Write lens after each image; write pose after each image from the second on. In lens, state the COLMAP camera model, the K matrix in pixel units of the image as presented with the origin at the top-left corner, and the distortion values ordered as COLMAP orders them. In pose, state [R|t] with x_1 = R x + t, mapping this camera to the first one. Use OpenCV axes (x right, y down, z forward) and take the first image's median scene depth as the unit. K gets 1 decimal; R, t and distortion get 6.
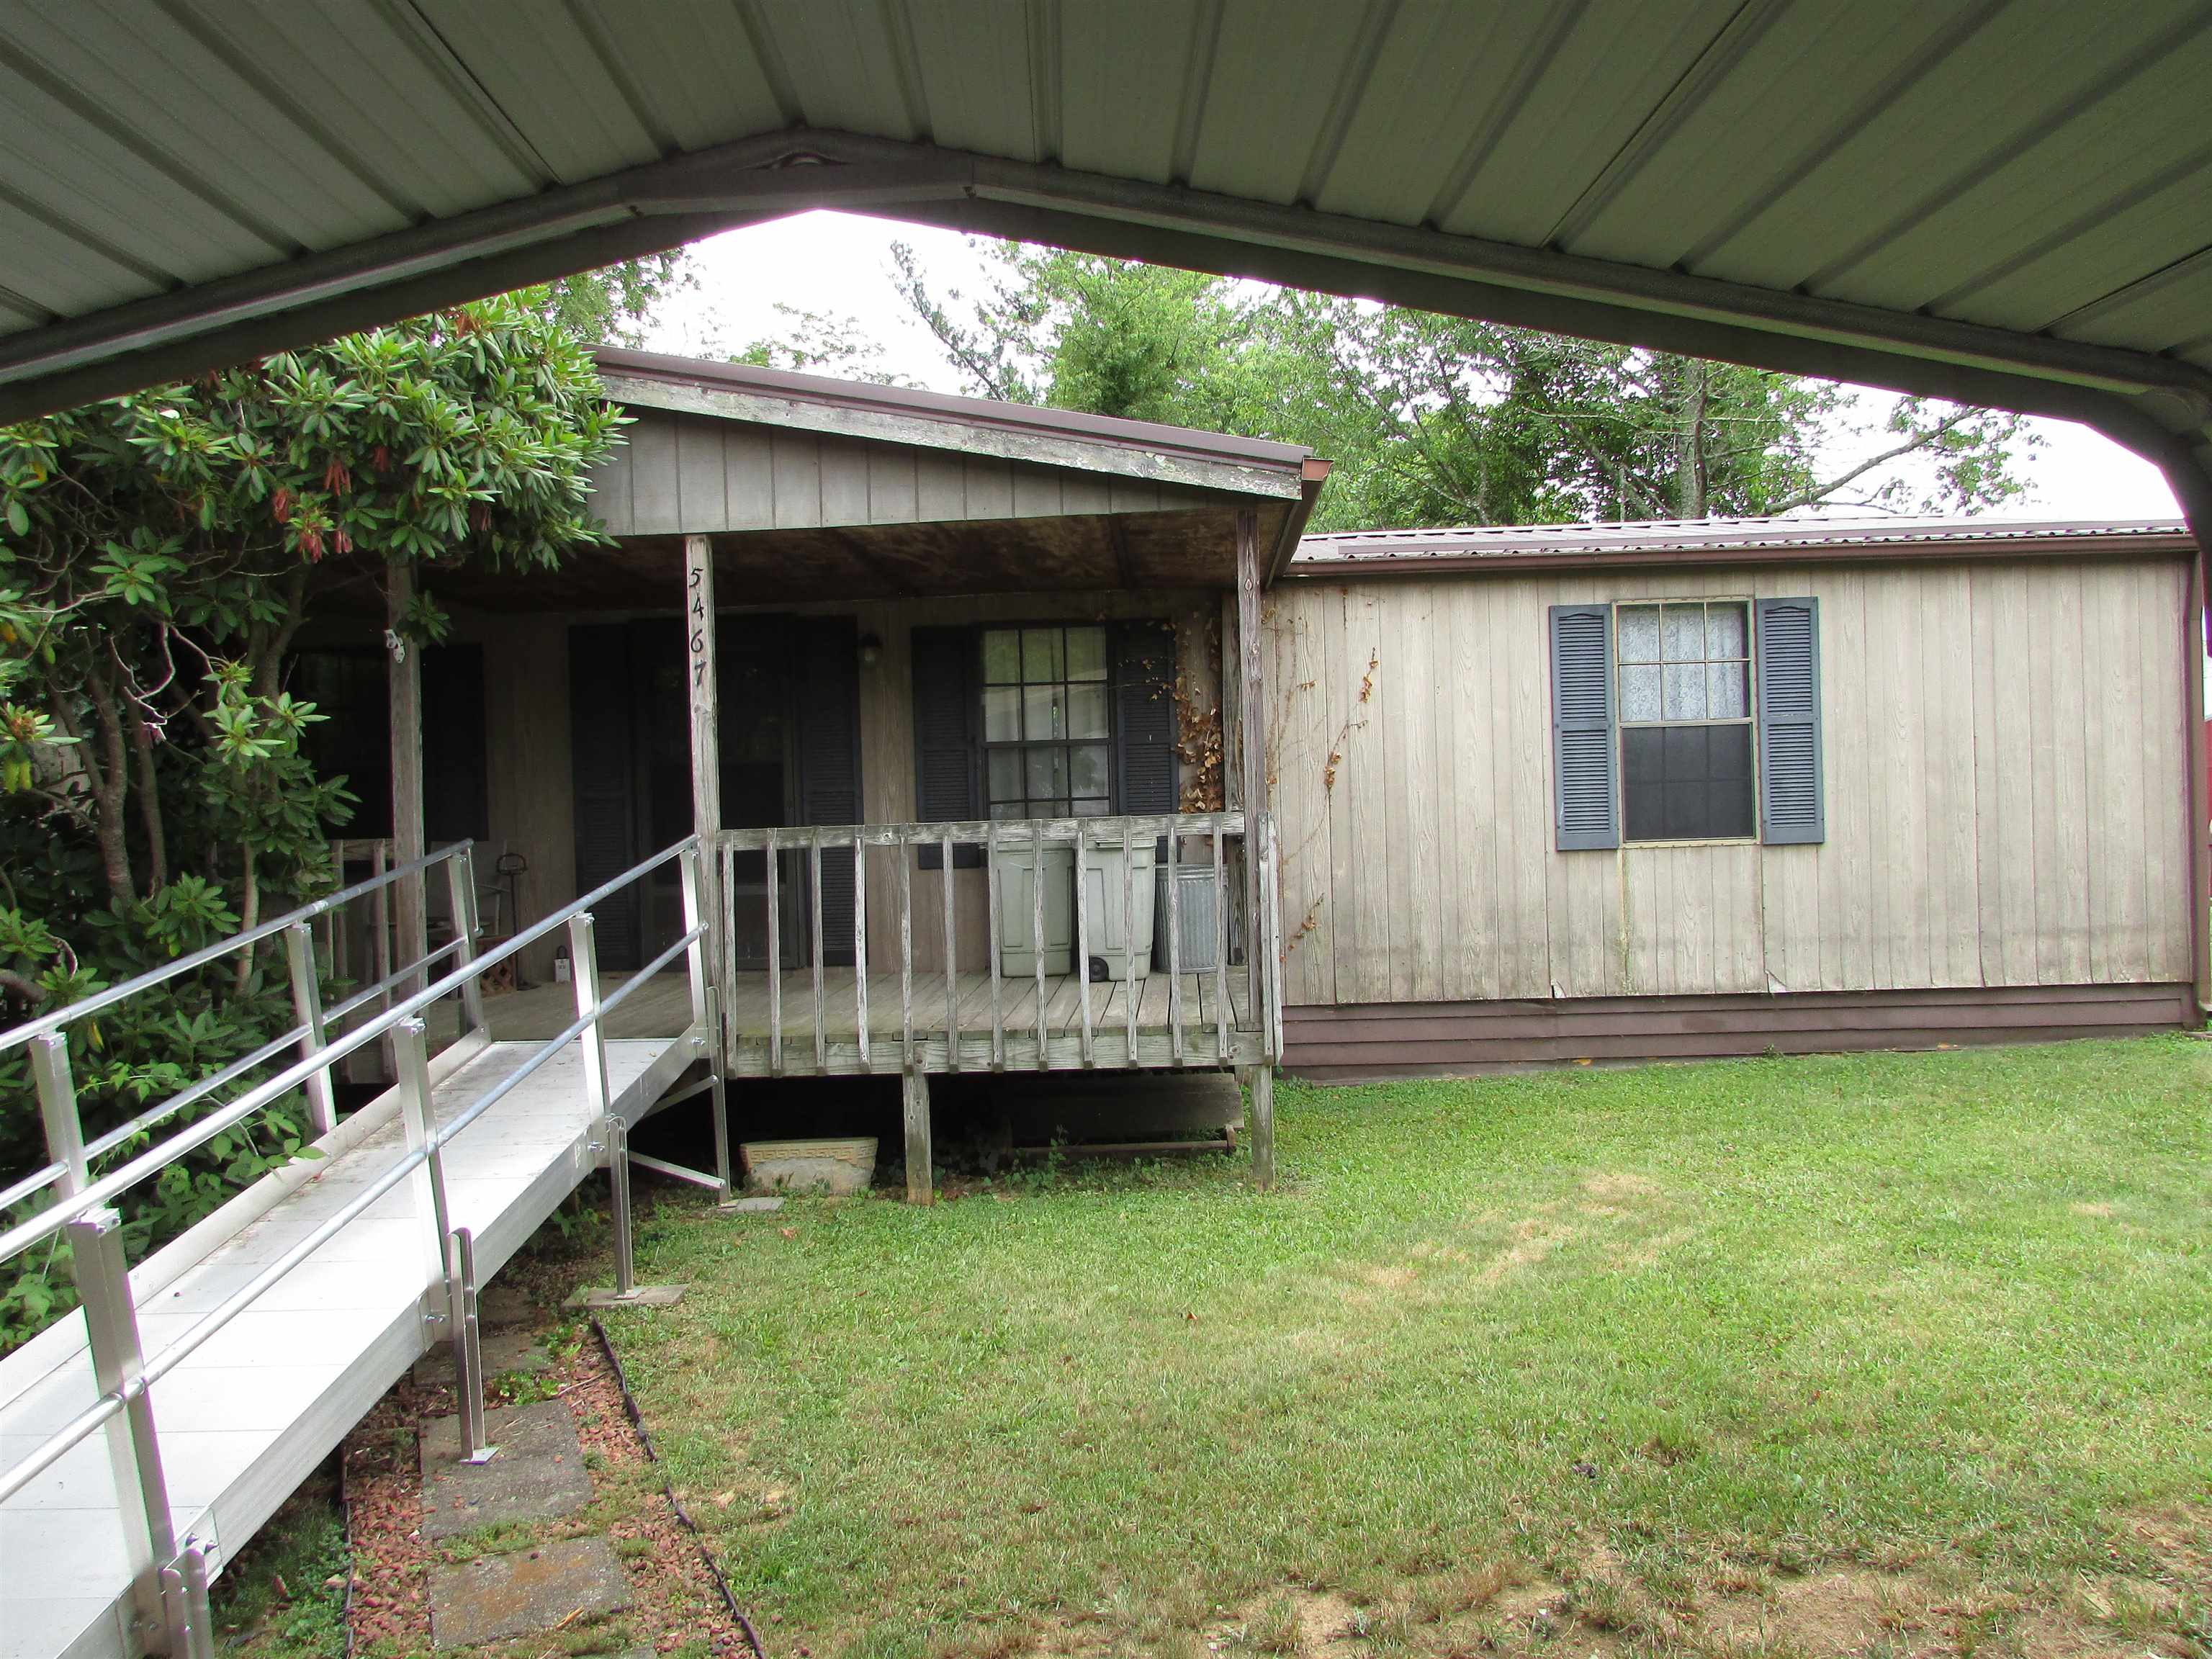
lens RADIAL K [[1577.9, 0, 1109.9], [0, 1577.9, 822.0], [0, 0, 1]] dist [-0.030211, 0.013087]
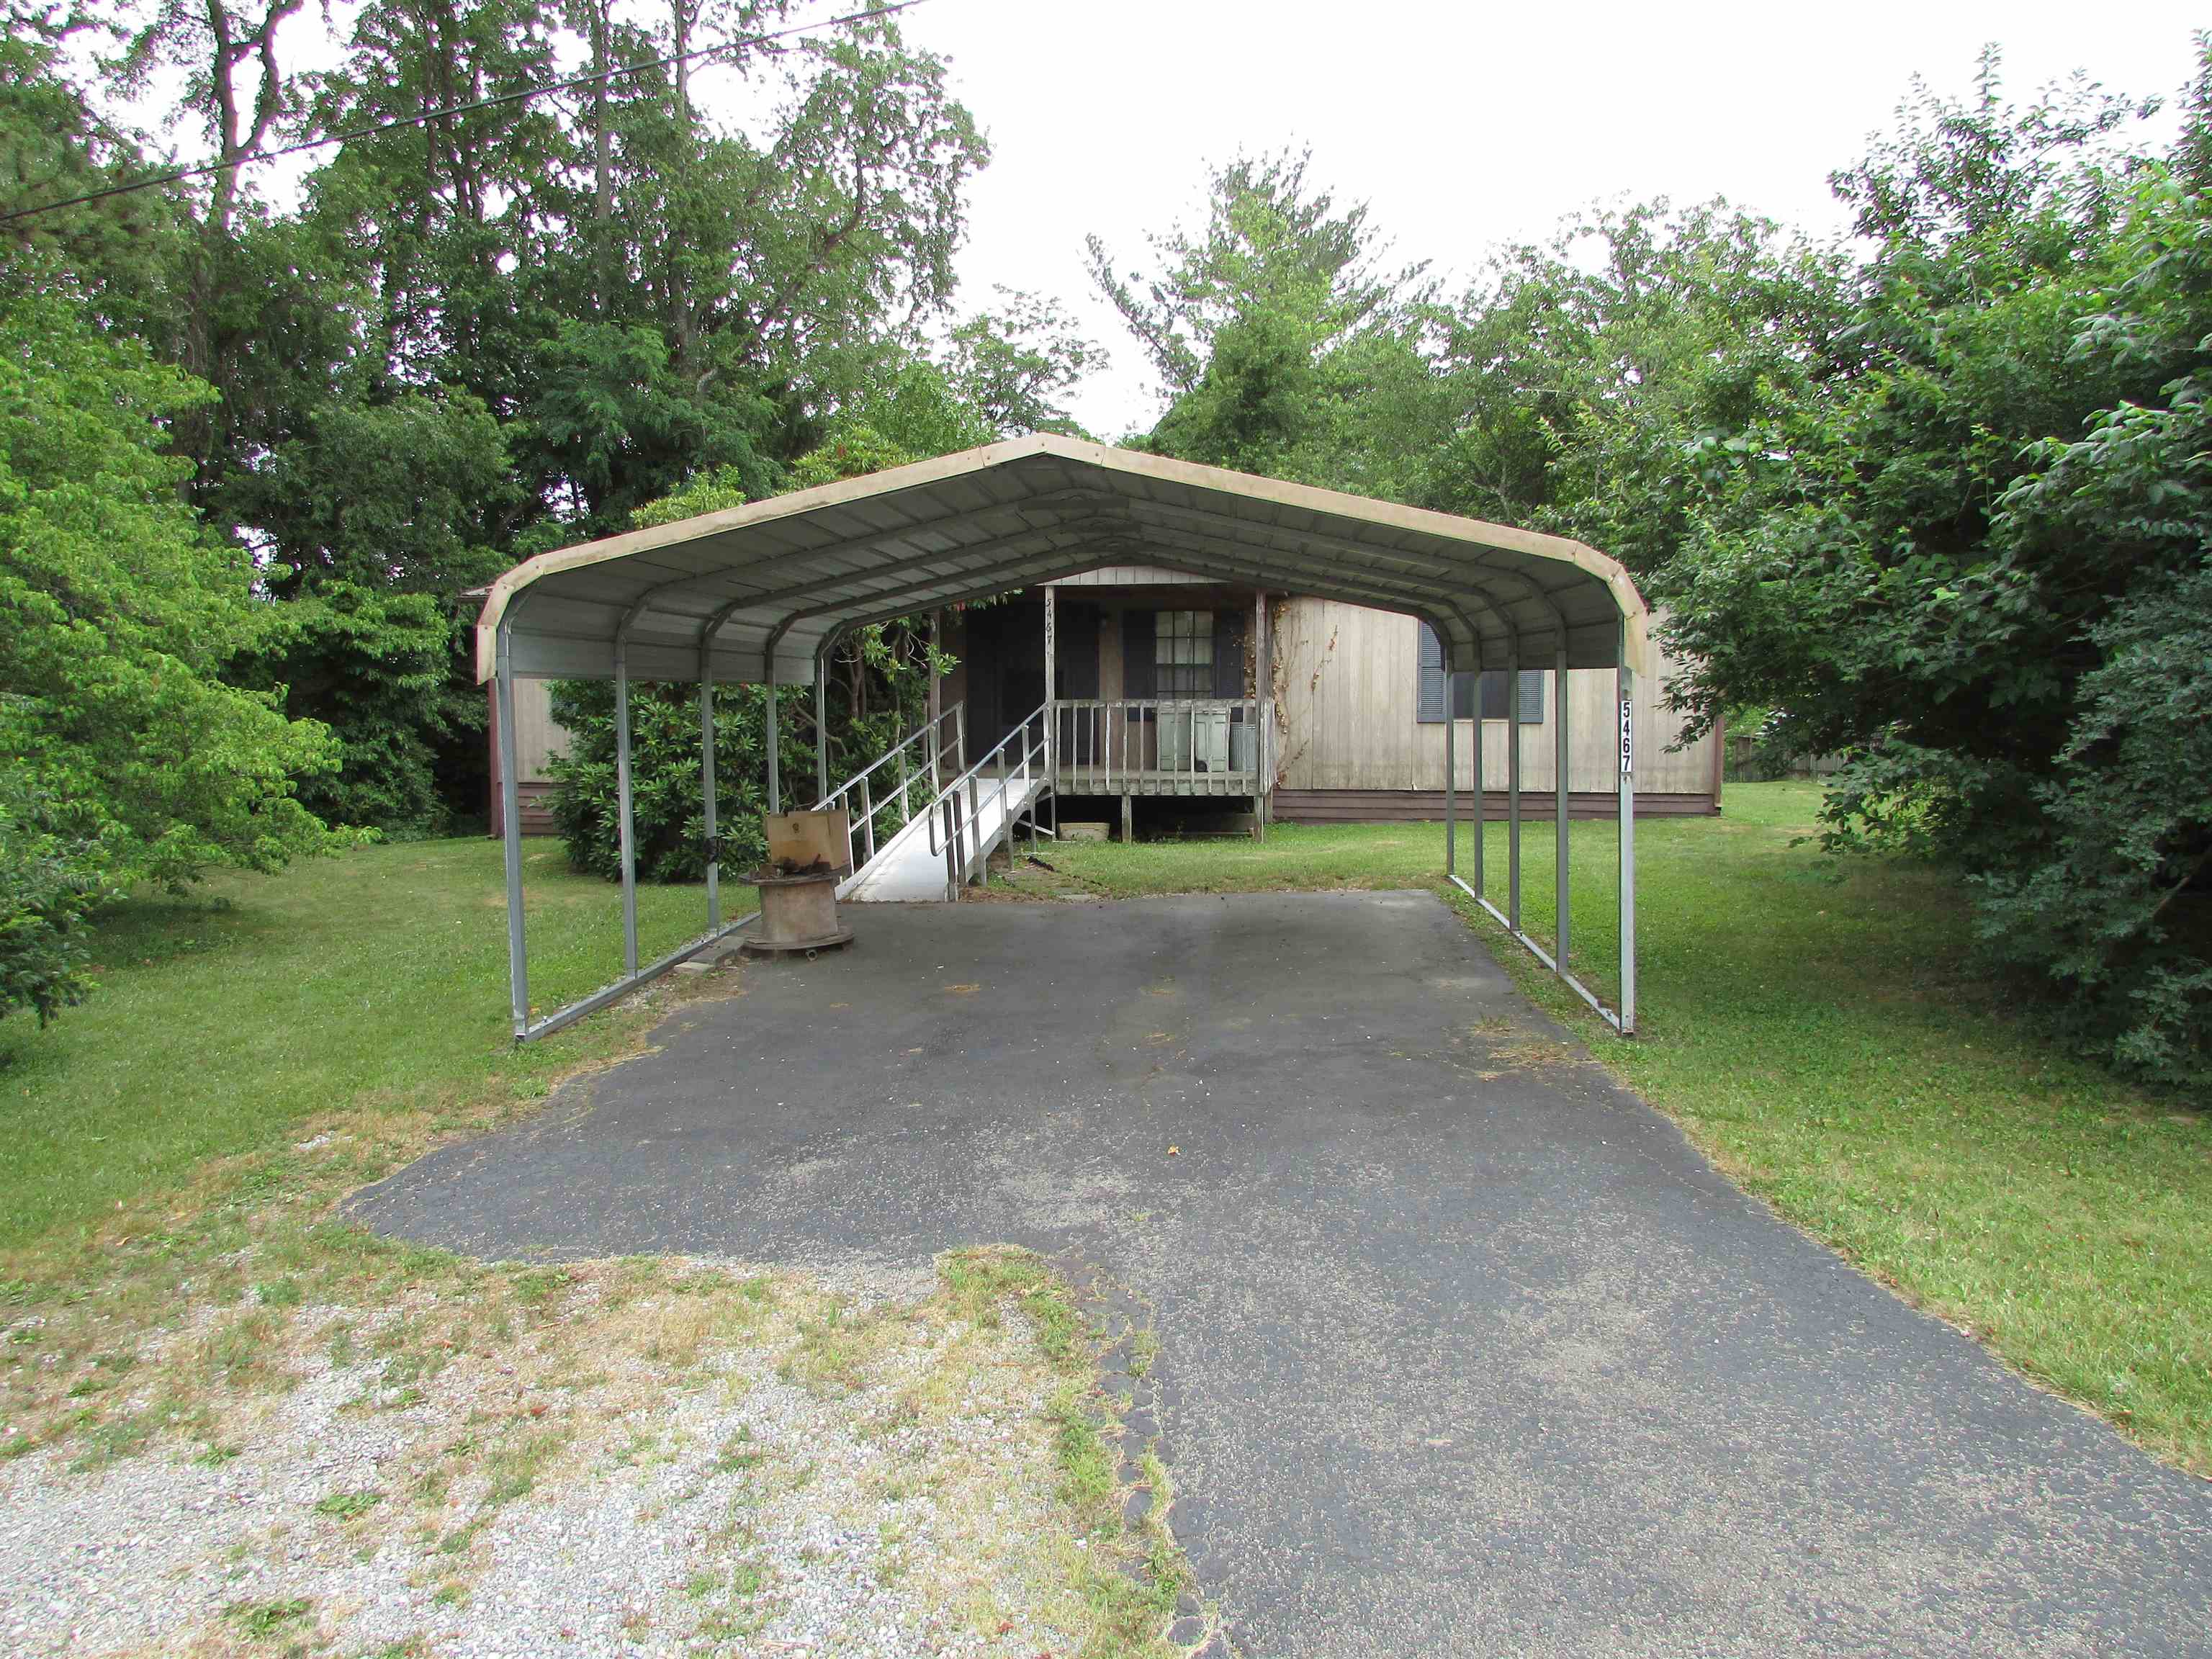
lens RADIAL K [[1577.9, 0, 1109.6], [0, 1577.9, 831.8], [0, 0, 1]] dist [-0.030211, 0.013087]
pose [[0.994636, 0.039119, -0.095750, 0.076308], [-0.031279, 0.996137, 0.082055, 0.003949], [0.098590, -0.078620, 0.992018, -1.207258]]
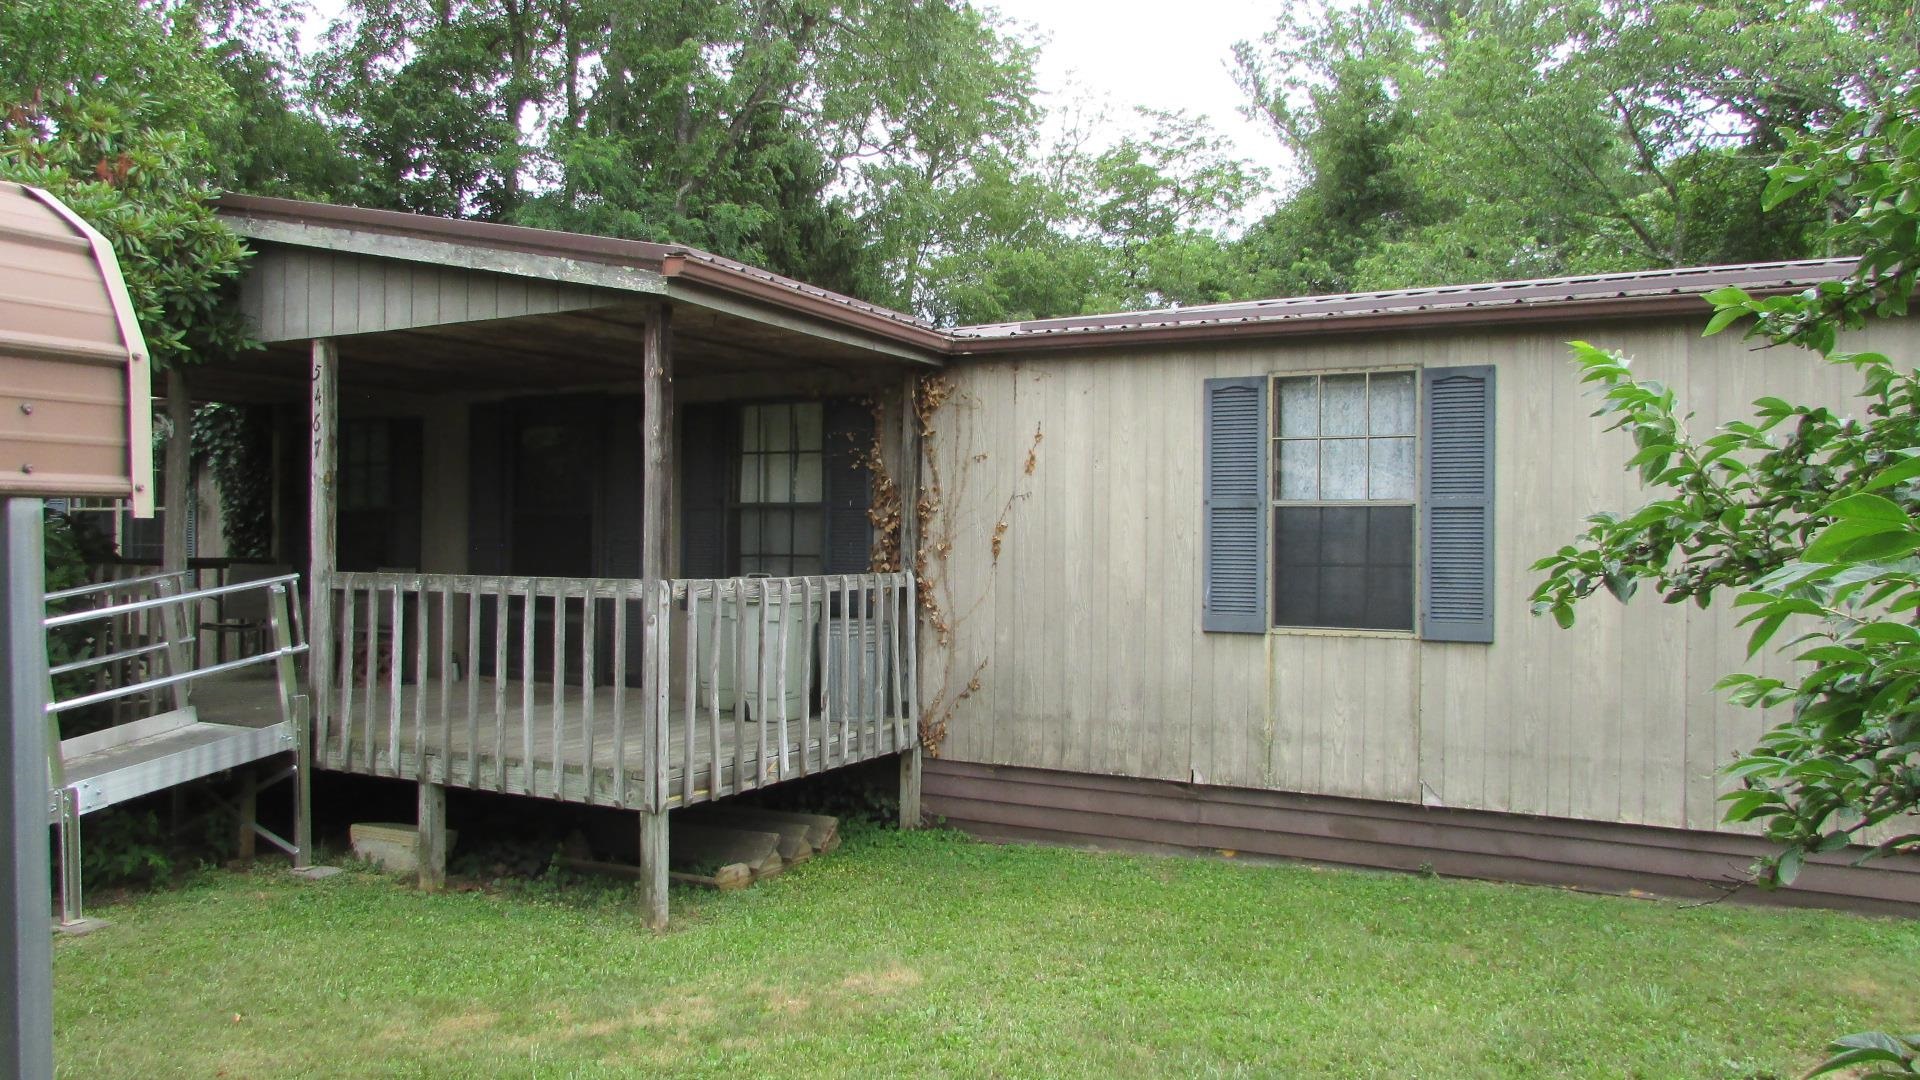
lens RADIAL K [[1375.2, 0, 955.5], [0, 1375.2, 534.0], [0, 0, 1]] dist [-0.024409, 0.001430]
pose [[0.900600, 0.037119, -0.433061, 0.512101], [-0.042496, 0.999093, -0.002740, -0.032779], [0.432566, 0.020871, 0.901361, 0.171734]]
